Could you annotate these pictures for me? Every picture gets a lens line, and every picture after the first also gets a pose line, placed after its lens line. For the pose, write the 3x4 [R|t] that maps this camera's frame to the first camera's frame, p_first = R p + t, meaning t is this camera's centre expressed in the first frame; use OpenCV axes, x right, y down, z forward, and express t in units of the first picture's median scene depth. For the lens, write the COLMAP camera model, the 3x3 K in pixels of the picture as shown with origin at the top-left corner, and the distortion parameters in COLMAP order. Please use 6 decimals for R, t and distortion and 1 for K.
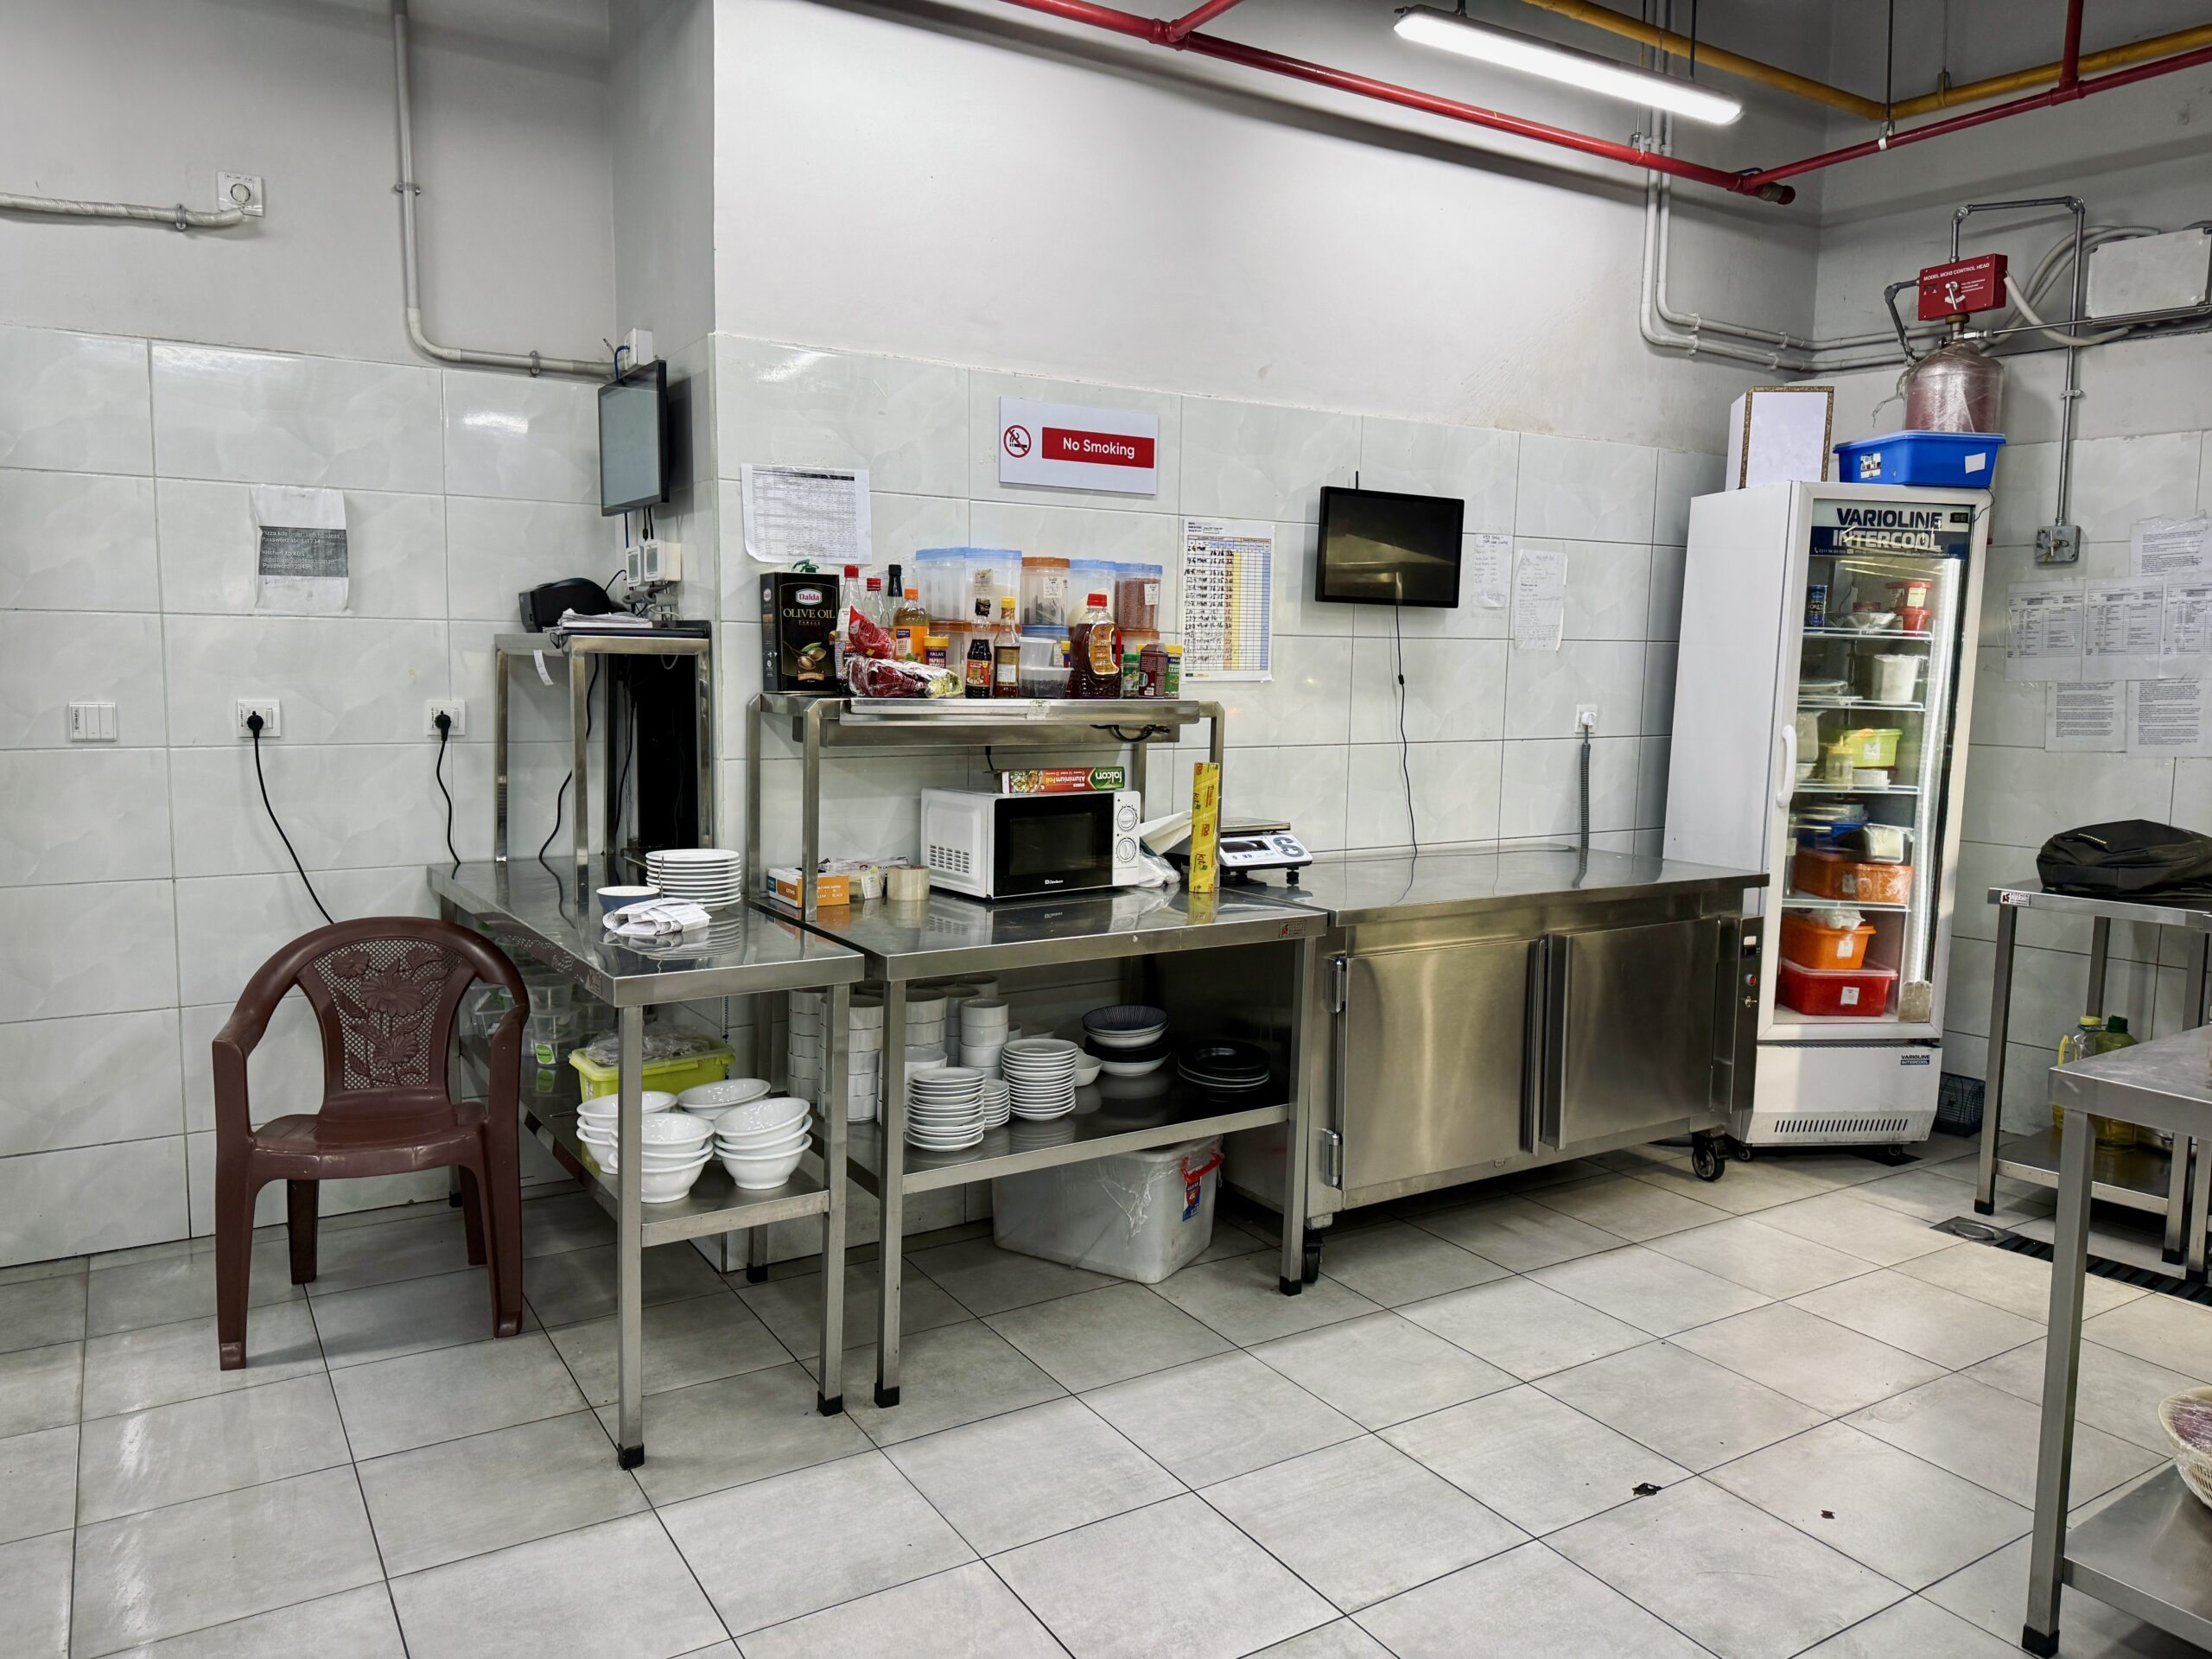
lens RADIAL K [[1569.3, 0, 1117.6], [0, 1569.3, 811.6], [0, 0, 1]] dist [0.039492, -0.036209]
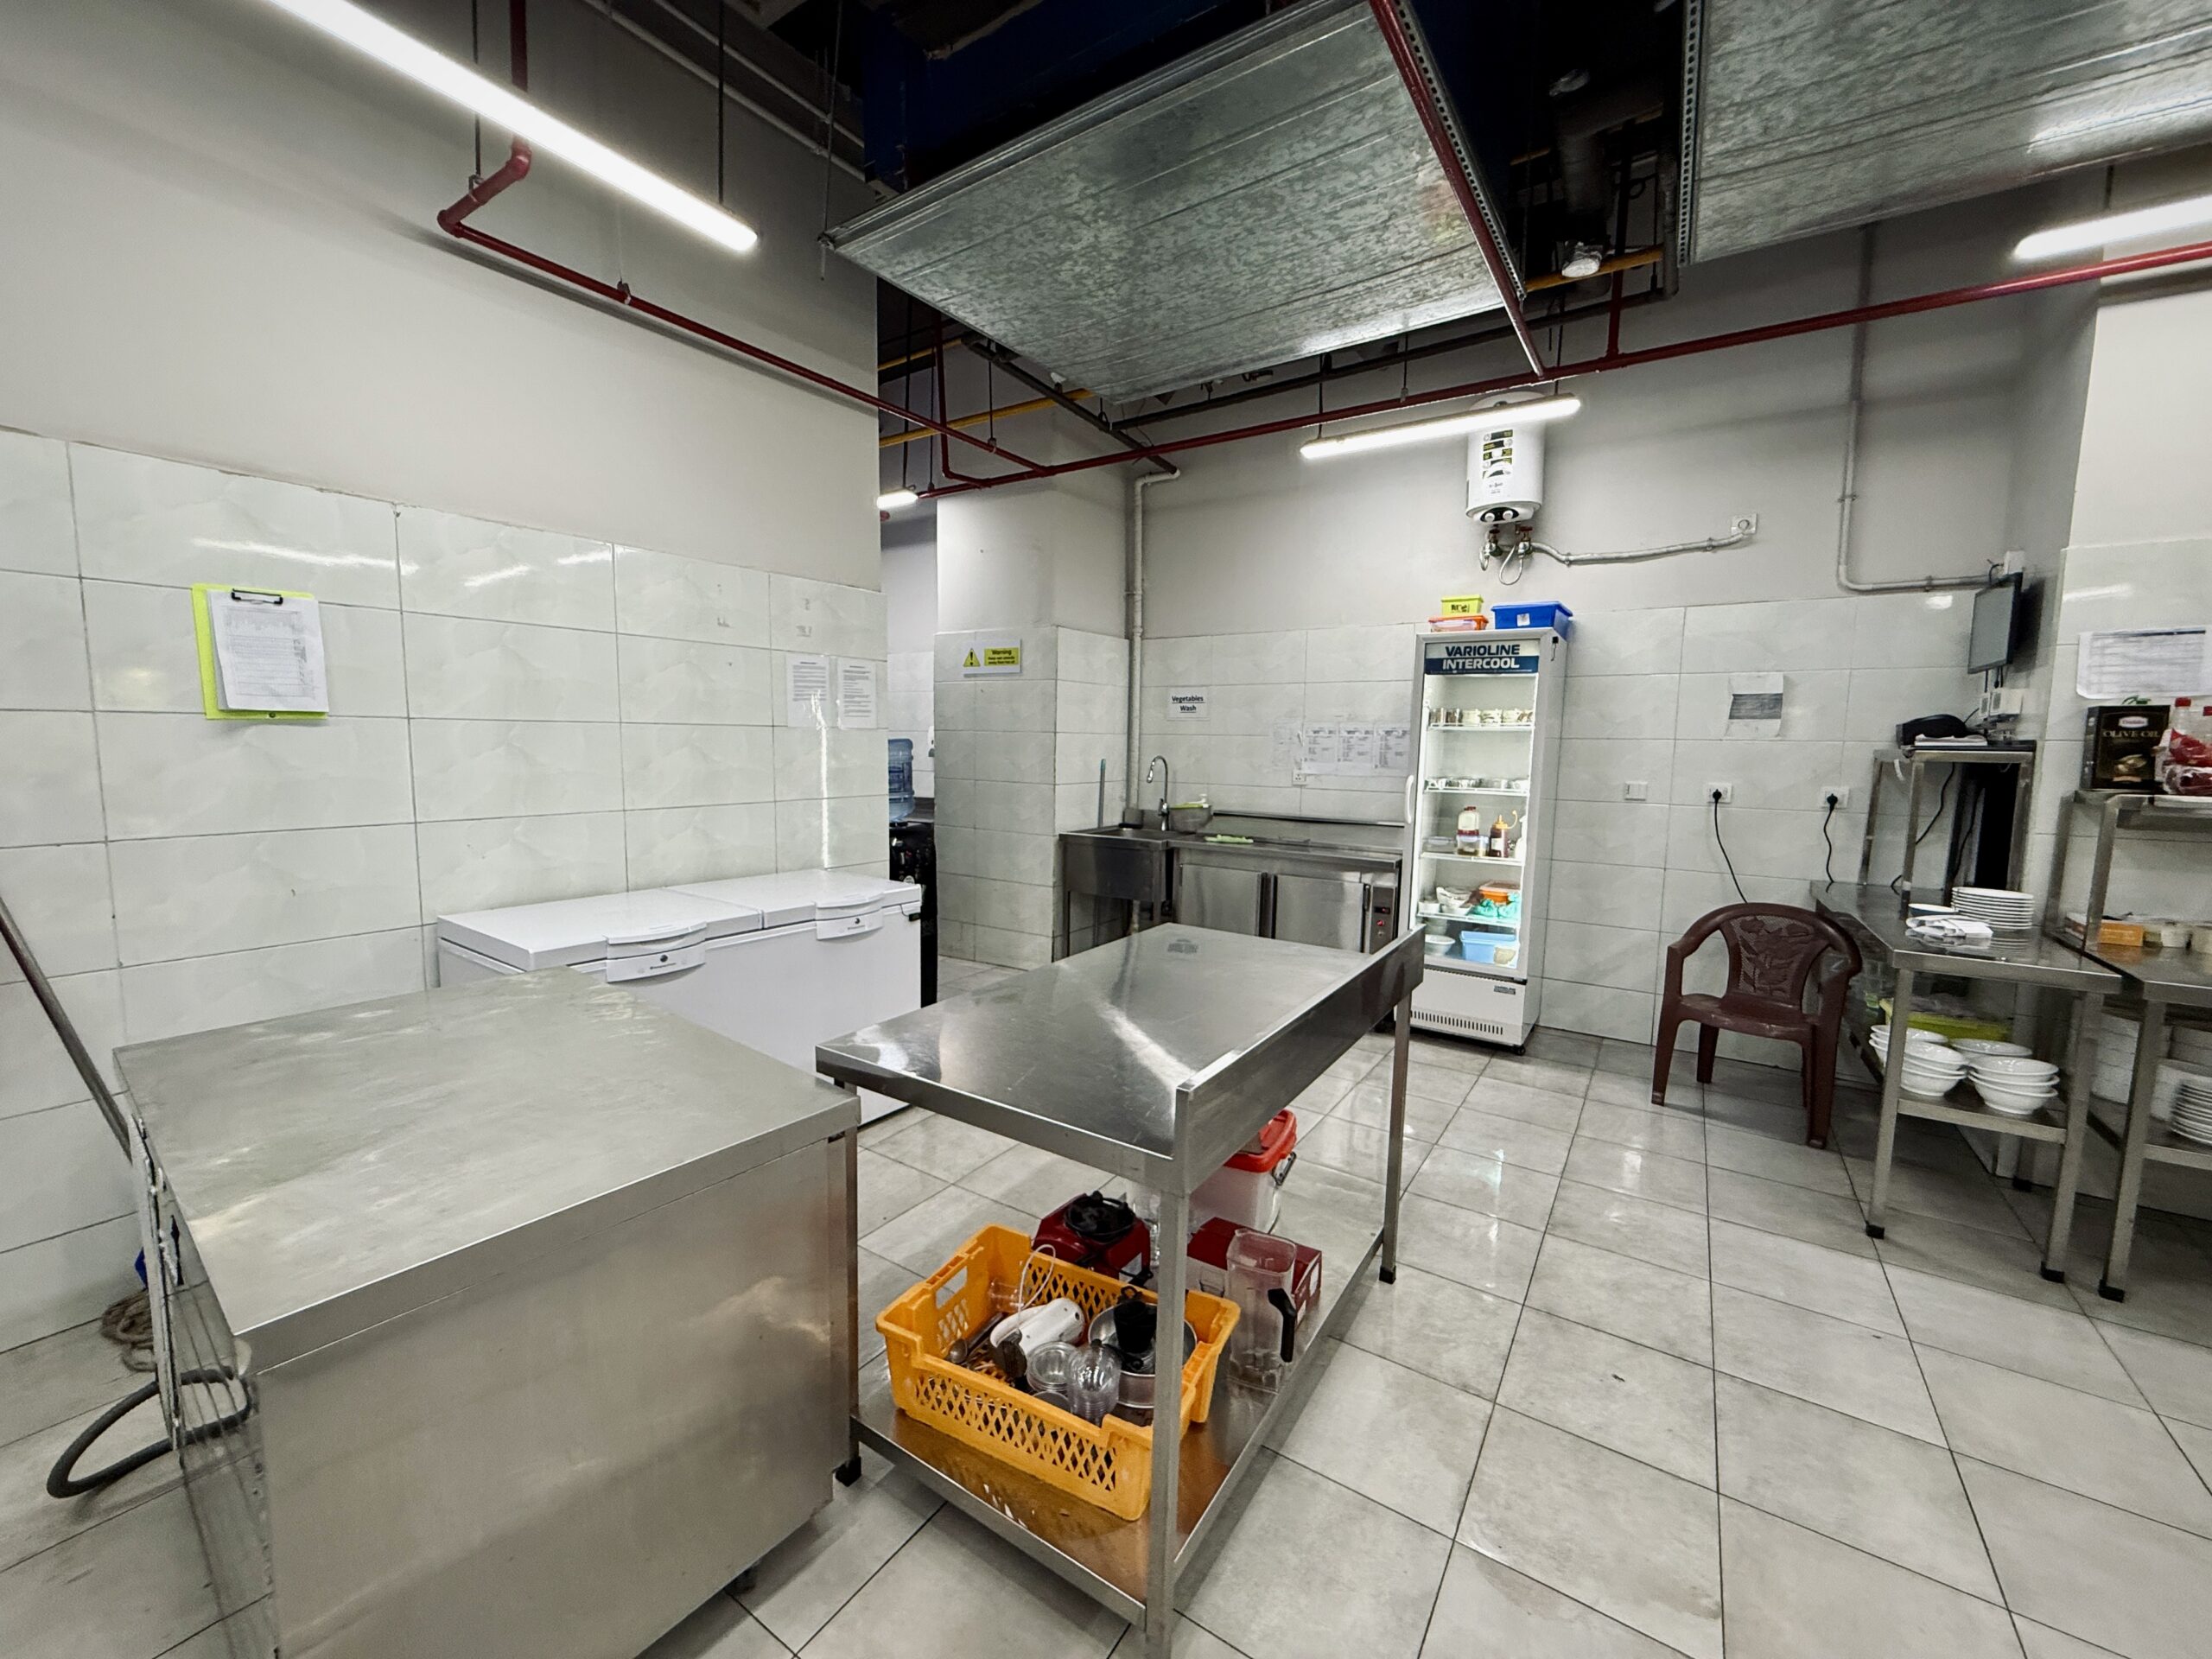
lens RADIAL K [[880.7, 0, 1094.6], [0, 880.7, 820.9], [0, 0, 1]] dist [0.000945, -0.000684]
pose [[0.402561, 0.073994, -0.912398, 0.147583], [-0.101778, 0.994166, 0.035719, 0.015650], [0.909717, 0.078483, 0.407744, -0.145723]]
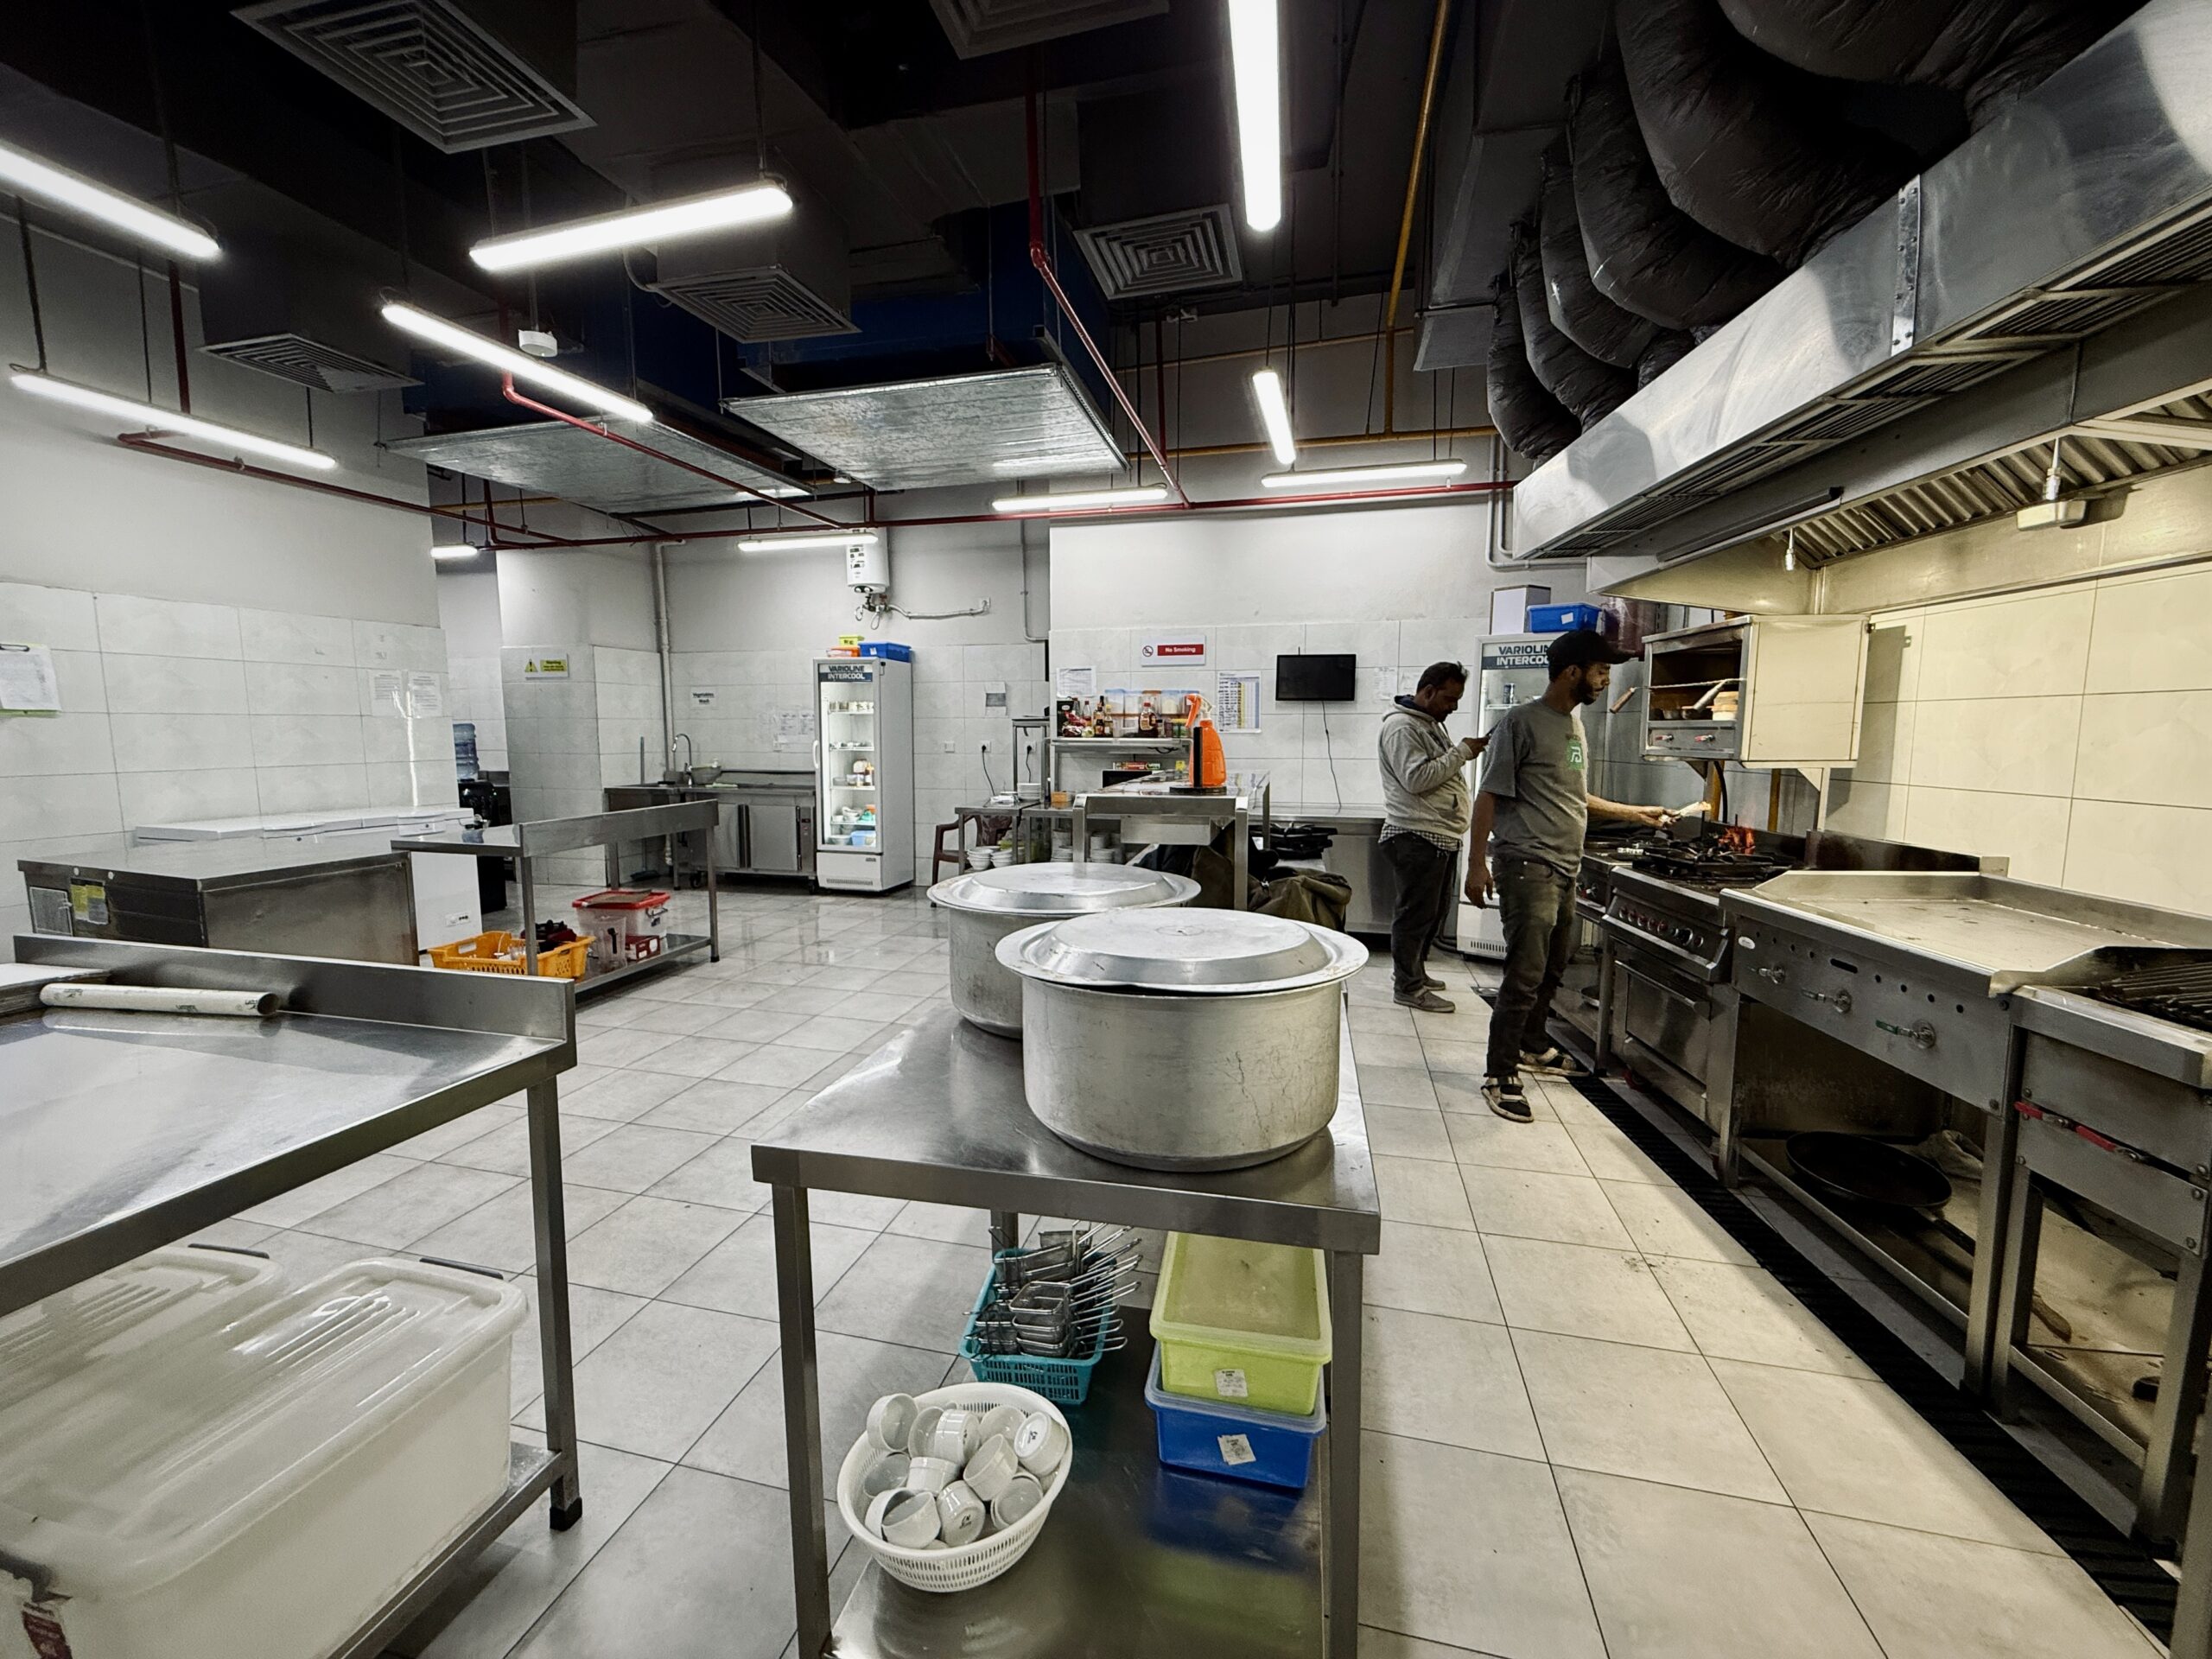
lens RADIAL K [[880.7, 0, 1094.5], [0, 880.7, 820.1], [0, 0, 1]] dist [0.000945, -0.000684]
pose [[0.685686, 0.058782, -0.725520, 1.171534], [-0.062518, 0.997807, 0.021757, 0.052724], [0.725207, 0.030440, 0.687857, -0.207408]]
